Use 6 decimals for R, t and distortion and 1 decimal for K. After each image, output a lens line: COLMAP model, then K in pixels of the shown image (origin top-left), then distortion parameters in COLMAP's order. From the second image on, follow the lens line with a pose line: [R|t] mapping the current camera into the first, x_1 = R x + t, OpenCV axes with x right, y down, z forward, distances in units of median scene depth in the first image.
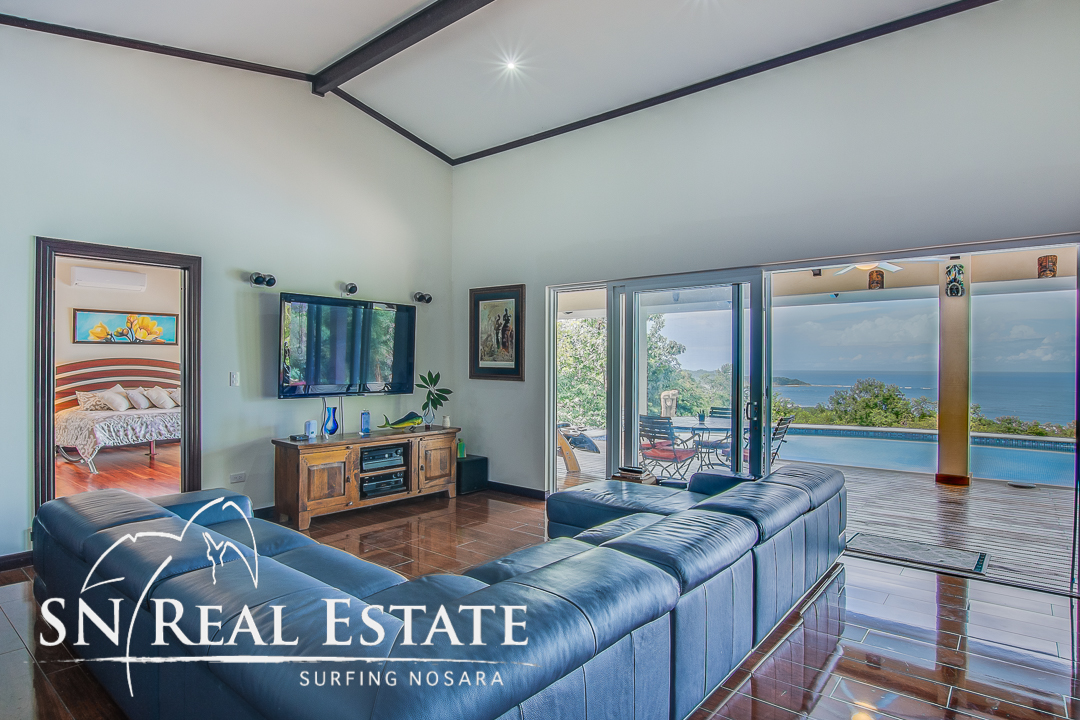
lens RADIAL K [[589.0, 0, 538.0], [0, 589.0, 366.3], [0, 0, 1]] dist [-0.021561, 0.001072]
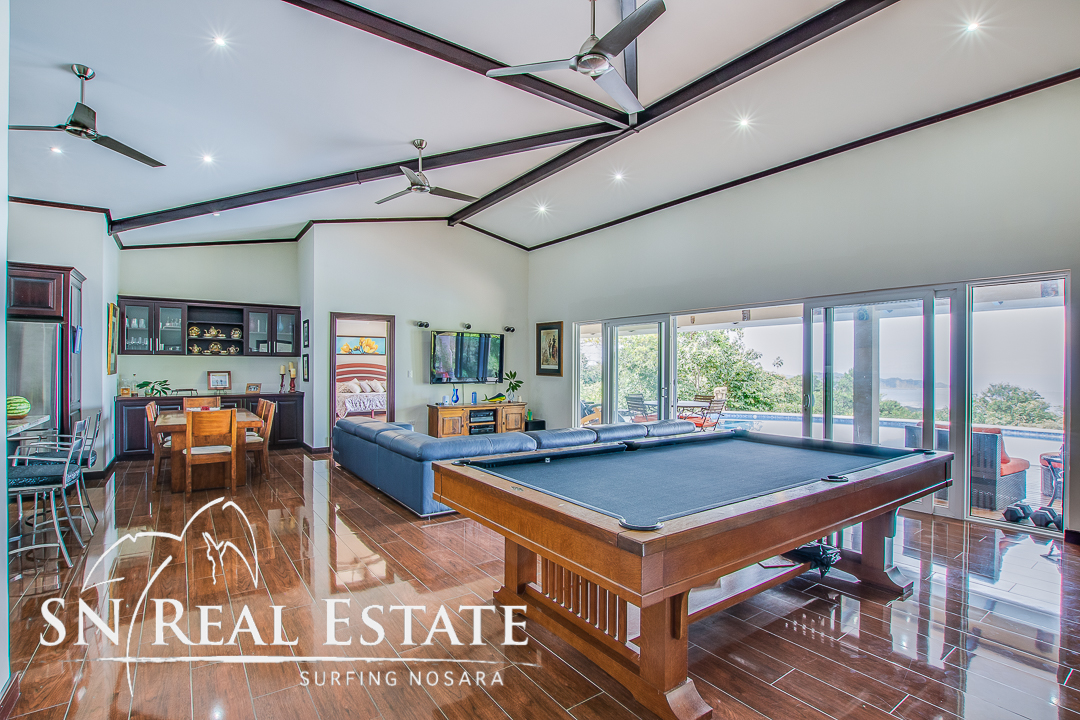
lens RADIAL K [[512.3, 0, 539.4], [0, 512.3, 366.5], [0, 0, 1]] dist [-0.026774, 0.000985]
pose [[0.965351, -0.000070, -0.260955, 0.306384], [-0.001137, 0.999989, -0.004474, 0.002328], [0.260953, 0.004615, 0.965341, -0.483017]]
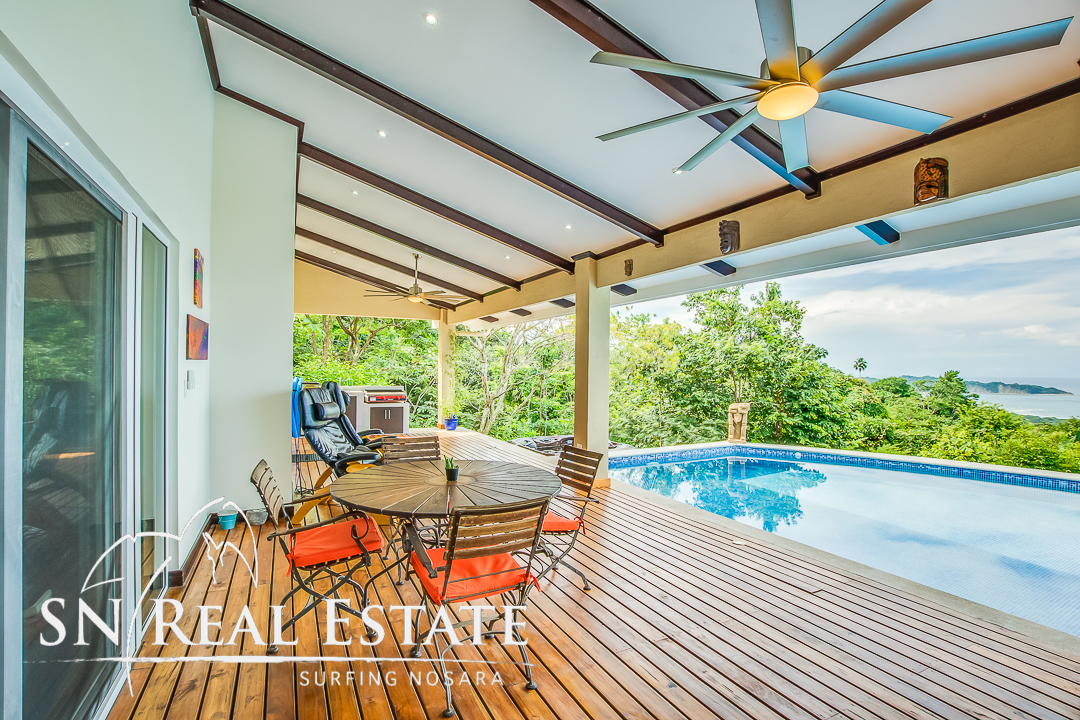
lens RADIAL K [[500.1, 0, 540.7], [0, 500.1, 368.8], [0, 0, 1]] dist [-0.031994, 0.005361]
pose [[0.919619, 0.003885, -0.392792, 0.565473], [-0.005548, 0.999980, -0.003099, -0.001030], [0.392772, 0.005029, 0.919622, 0.674609]]
